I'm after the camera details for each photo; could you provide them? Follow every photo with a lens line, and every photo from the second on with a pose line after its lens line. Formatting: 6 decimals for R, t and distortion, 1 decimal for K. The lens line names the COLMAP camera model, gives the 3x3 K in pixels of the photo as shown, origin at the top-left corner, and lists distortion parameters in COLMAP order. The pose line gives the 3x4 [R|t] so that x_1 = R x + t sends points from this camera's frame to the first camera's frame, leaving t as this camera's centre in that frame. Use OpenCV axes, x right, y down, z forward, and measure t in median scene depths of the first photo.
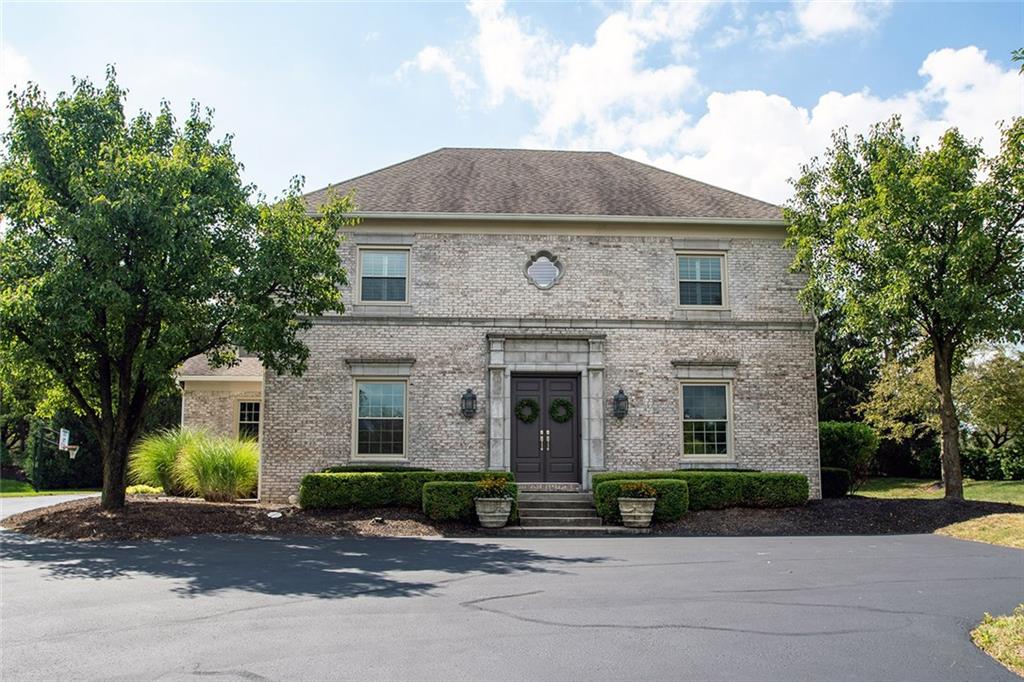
lens RADIAL K [[732.2, 0, 512.0], [0, 732.2, 341.0], [0, 0, 1]] dist [-0.040936, 0.004240]
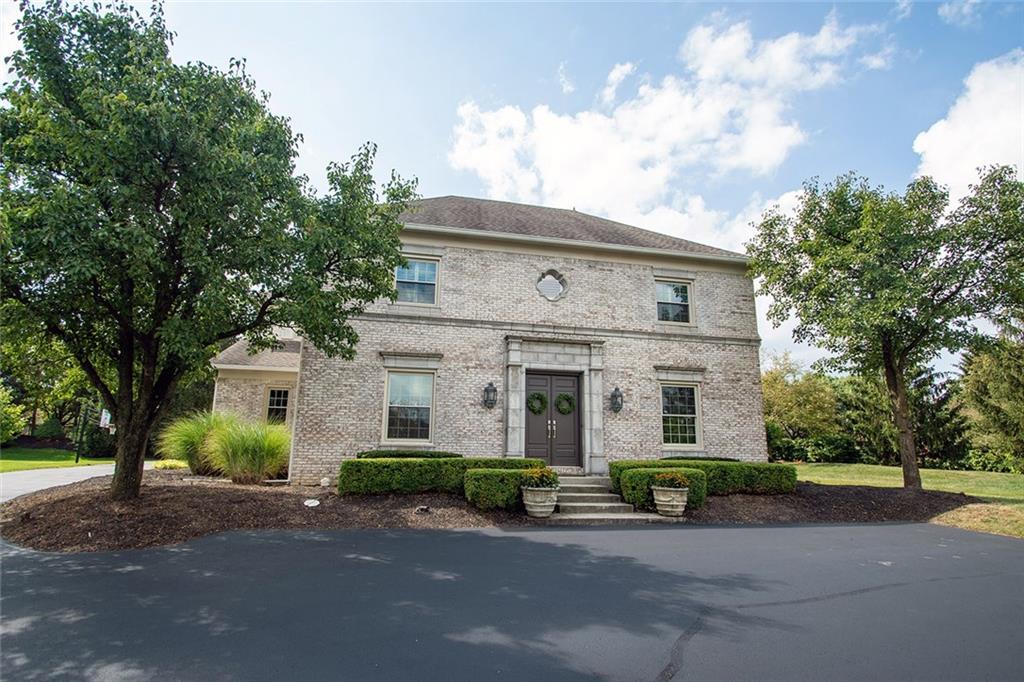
lens RADIAL K [[465.9, 0, 512.0], [0, 465.9, 341.0], [0, 0, 1]] dist [-0.000057, -0.000661]
pose [[0.989246, 0.047076, 0.138480, -0.127382], [-0.040881, 0.998046, -0.047247, 0.033687], [-0.140434, 0.041078, 0.989238, 0.271914]]
